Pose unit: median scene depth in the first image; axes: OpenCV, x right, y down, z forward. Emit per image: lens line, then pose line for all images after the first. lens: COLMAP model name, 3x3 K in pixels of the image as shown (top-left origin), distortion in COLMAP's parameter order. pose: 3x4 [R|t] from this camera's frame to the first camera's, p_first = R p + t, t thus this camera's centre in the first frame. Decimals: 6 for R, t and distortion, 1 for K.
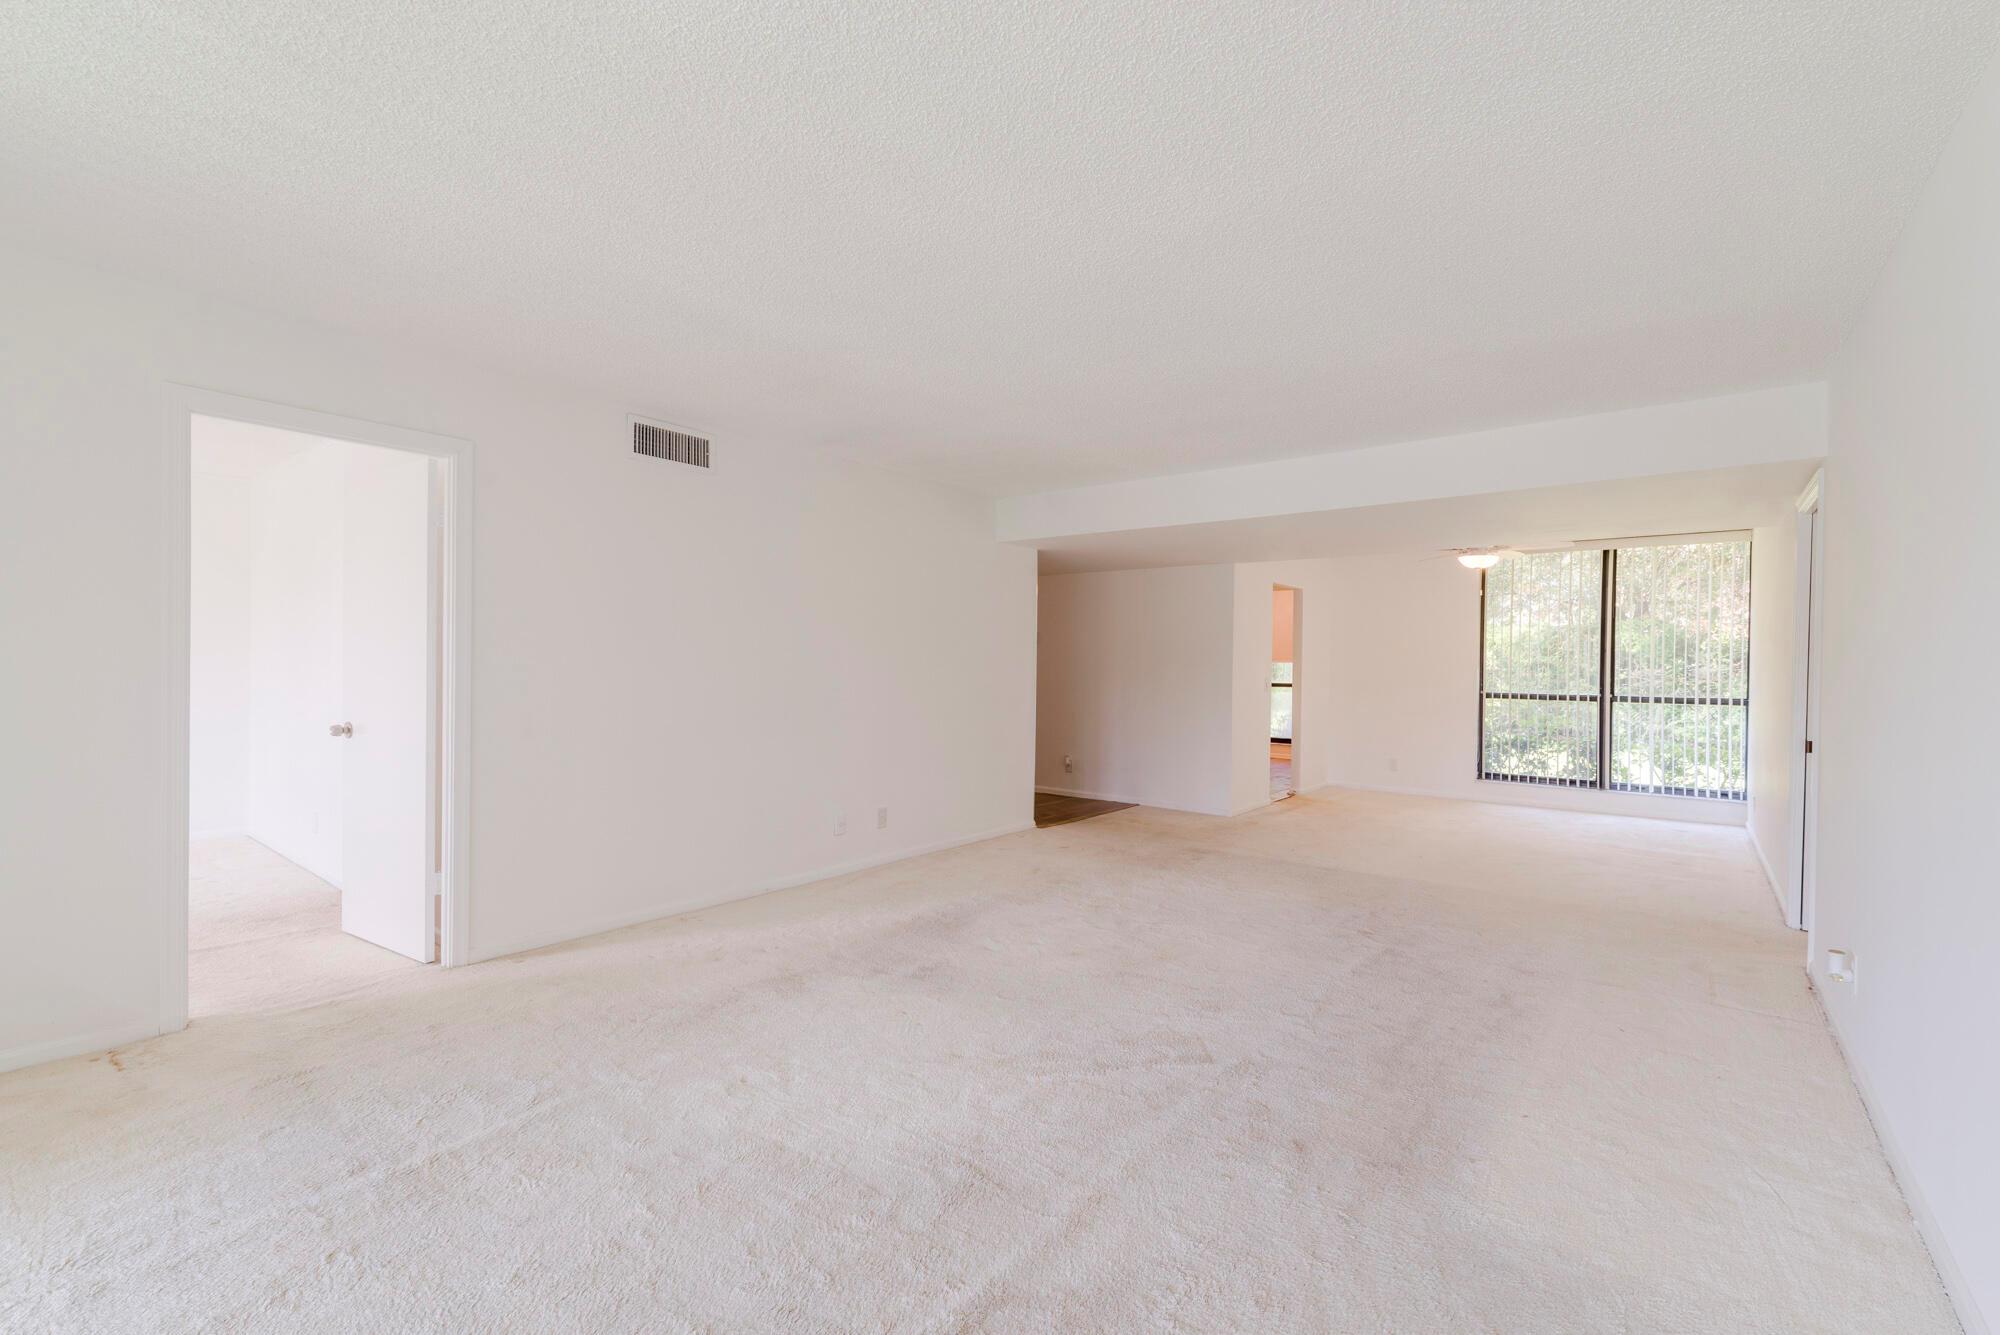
lens RADIAL K [[855.9, 0, 1005.6], [0, 855.9, 675.2], [0, 0, 1]] dist [-0.000865, 0.000912]
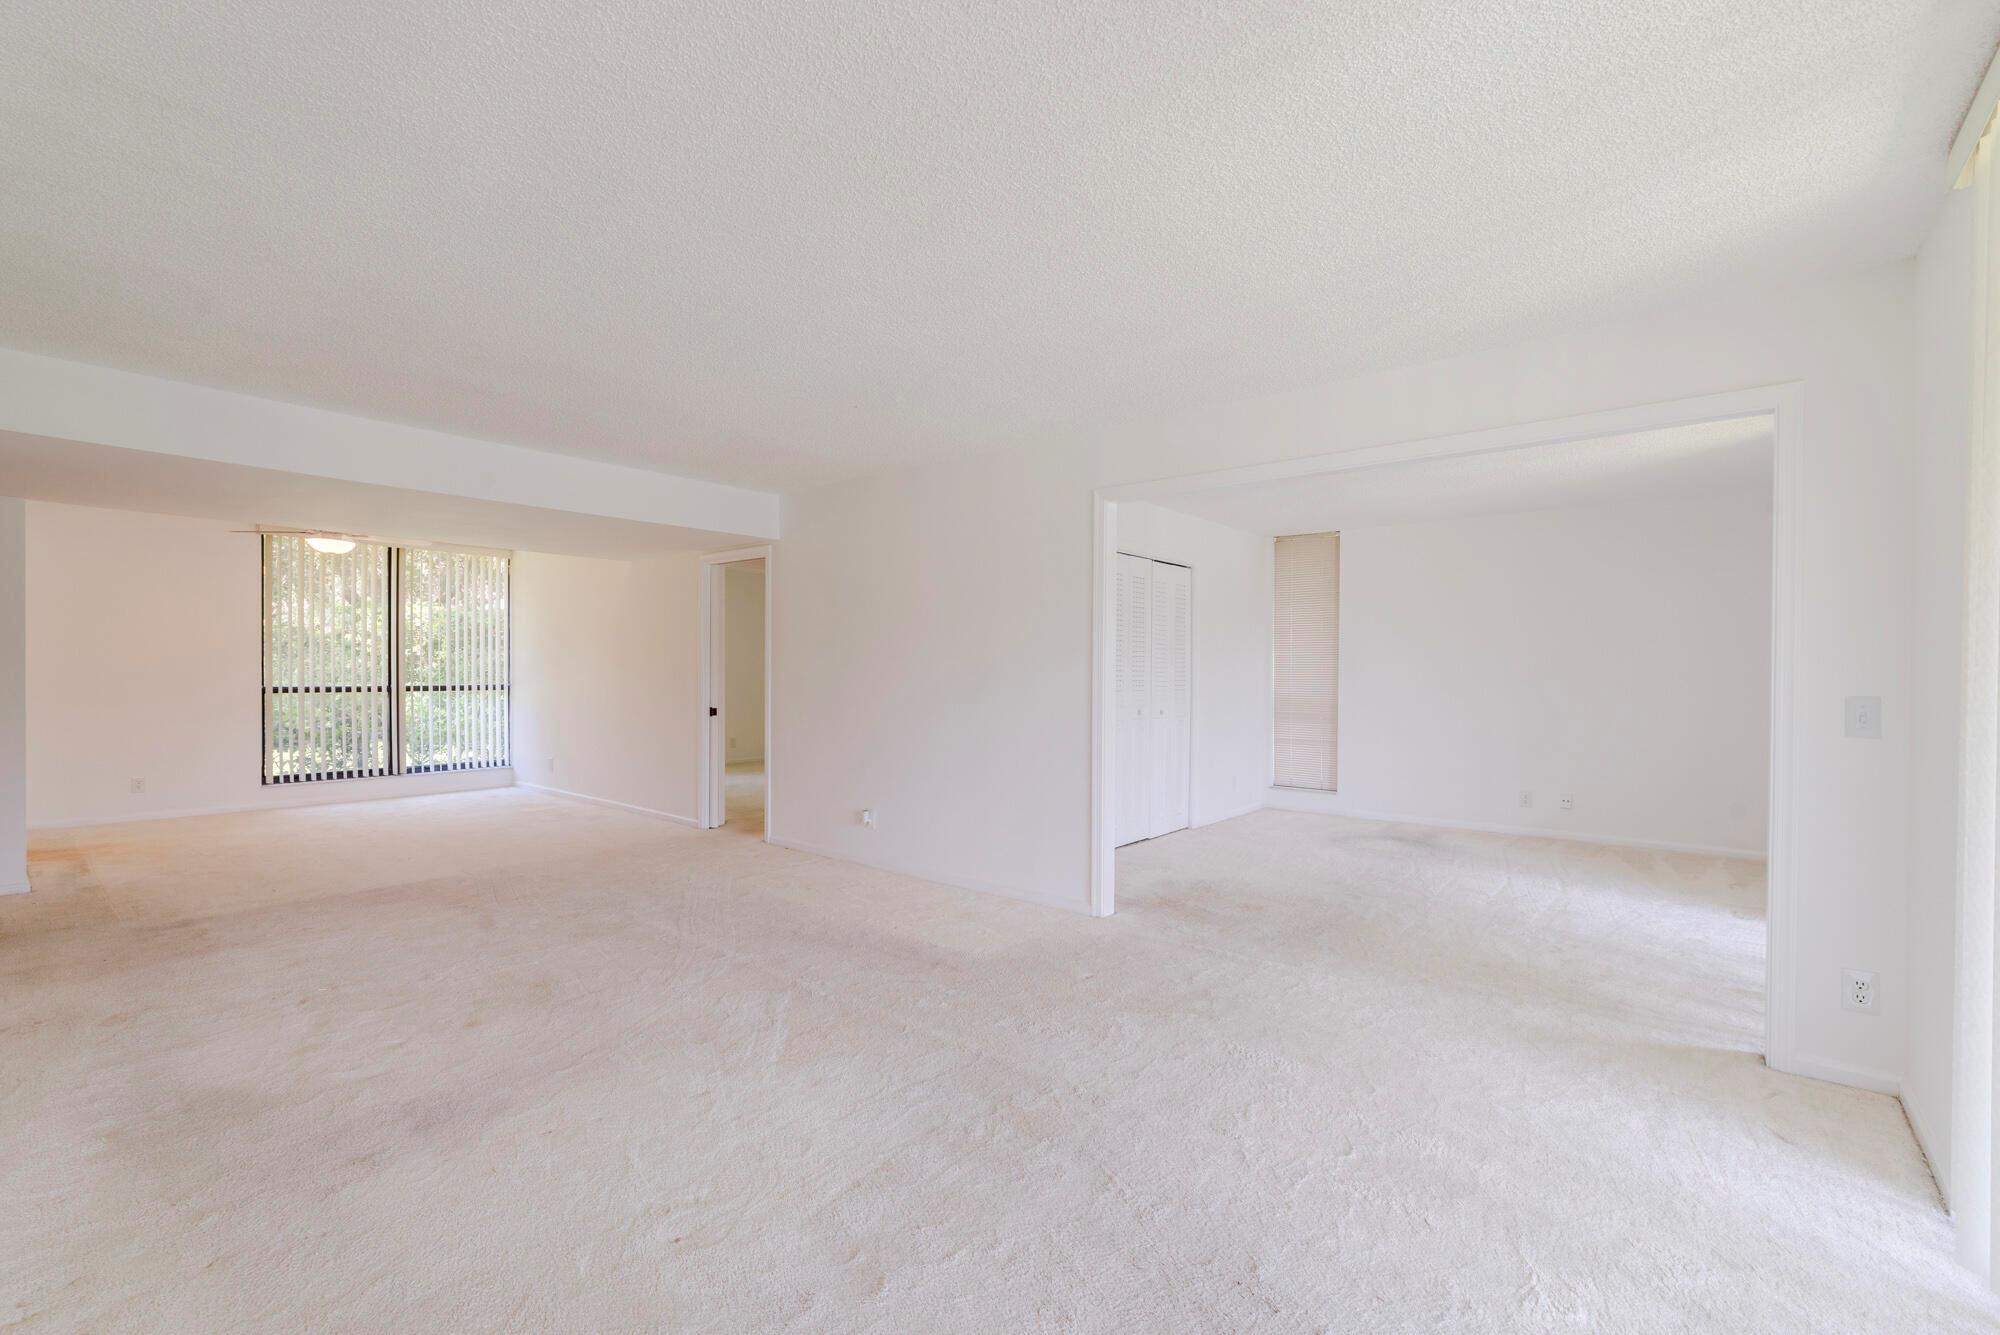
lens RADIAL K [[855.9, 0, 1002.1], [0, 855.9, 668.8], [0, 0, 1]] dist [-0.000865, 0.000912]
pose [[0.023855, -0.014920, 0.999604, -0.337941], [0.007050, 0.999866, 0.014756, -0.007264], [-0.999691, 0.006695, 0.023957, 0.231586]]
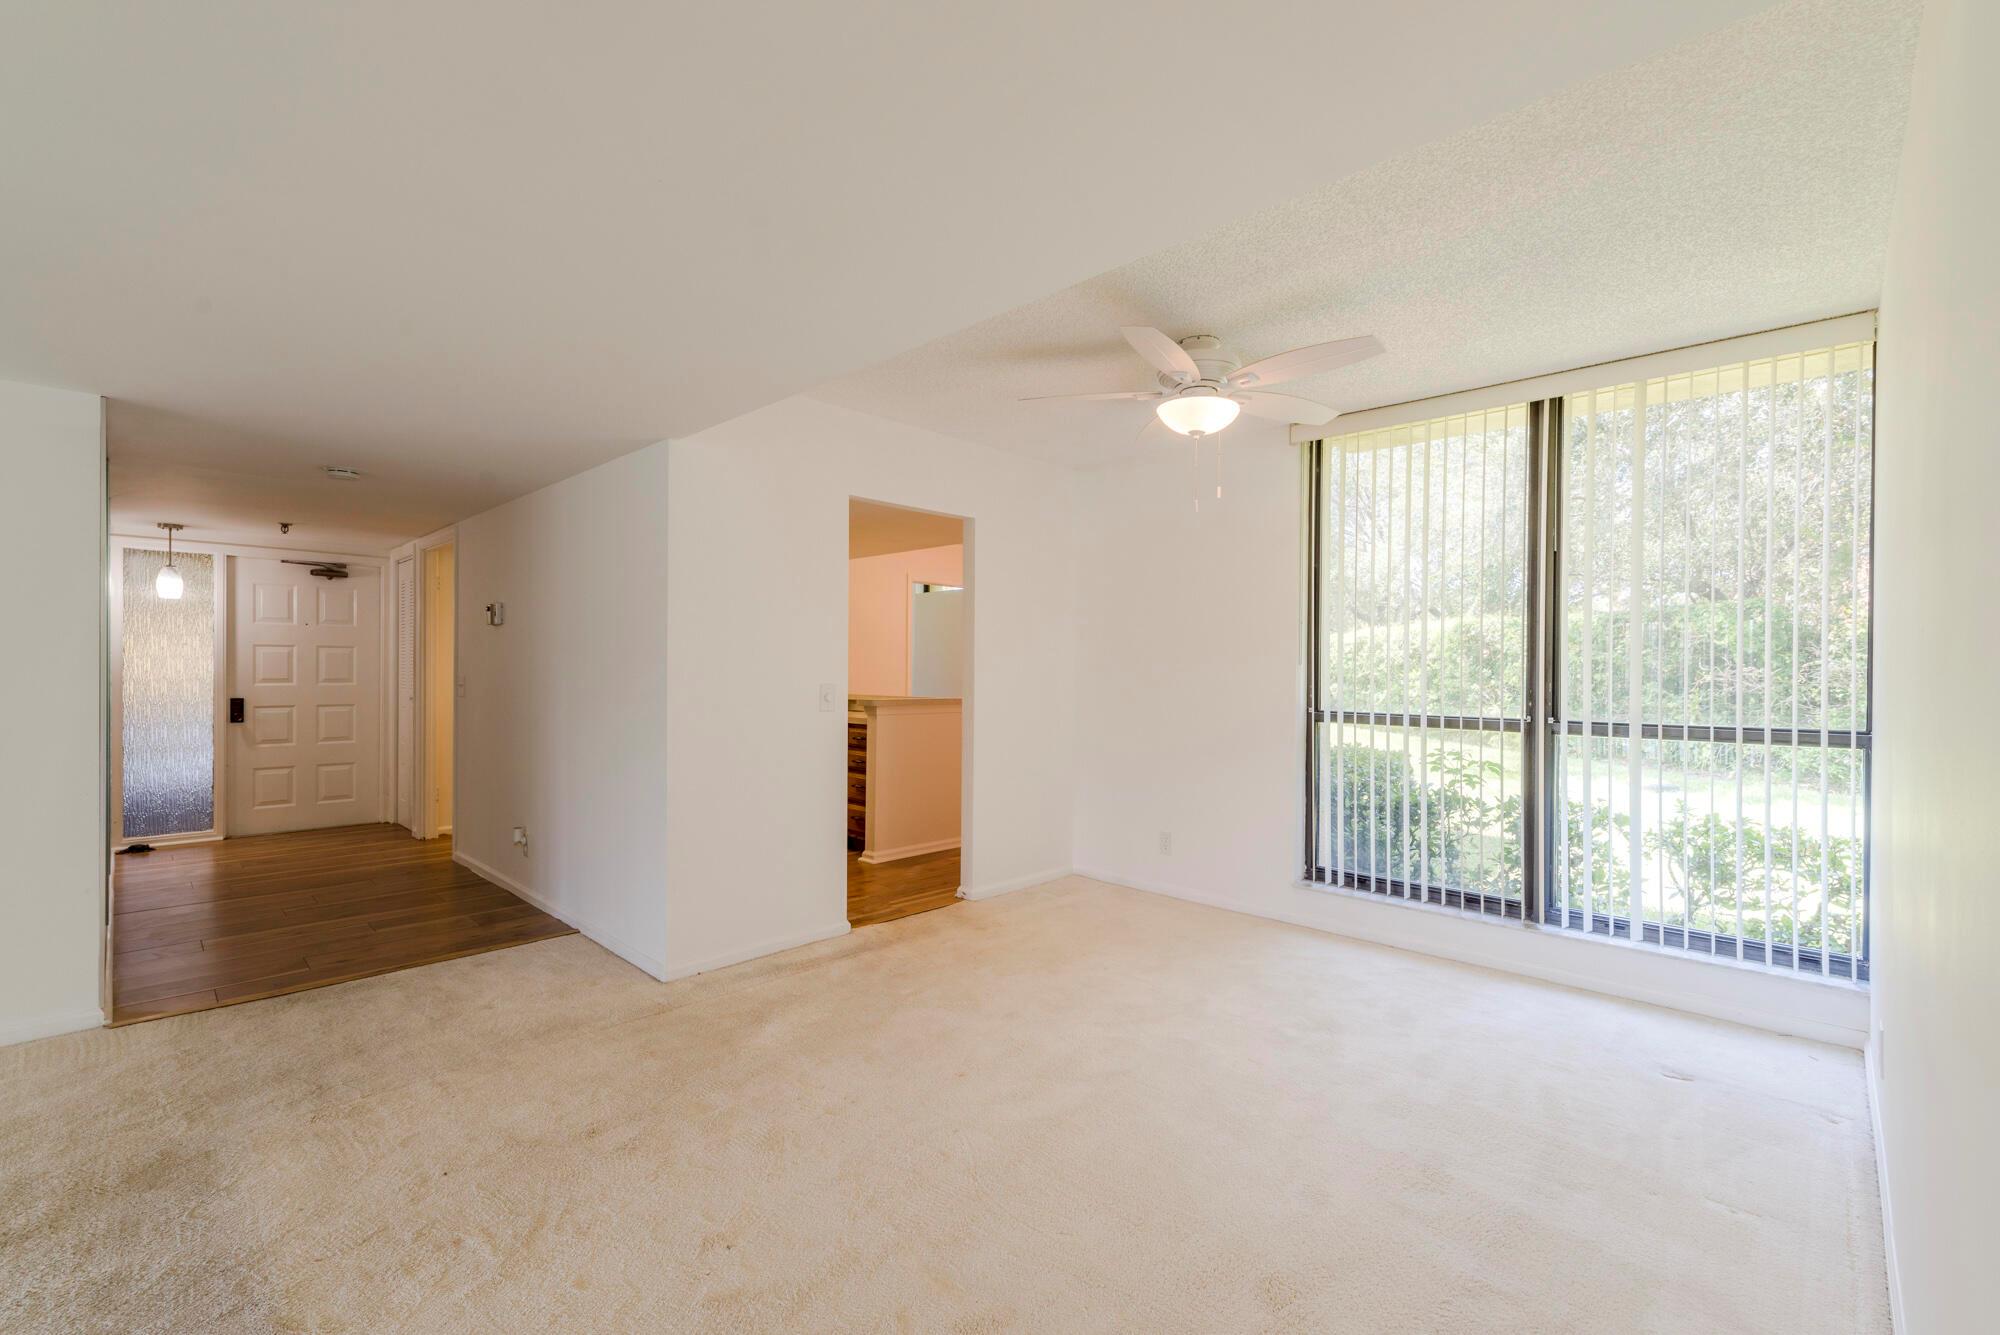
lens RADIAL K [[855.9, 0, 1003.8], [0, 855.9, 676.8], [0, 0, 1]] dist [-0.000865, 0.000912]
pose [[0.994840, -0.003061, -0.101411, 0.462647], [0.002350, 0.999972, -0.007133, 0.003480], [0.101430, 0.006858, 0.994819, 0.512521]]
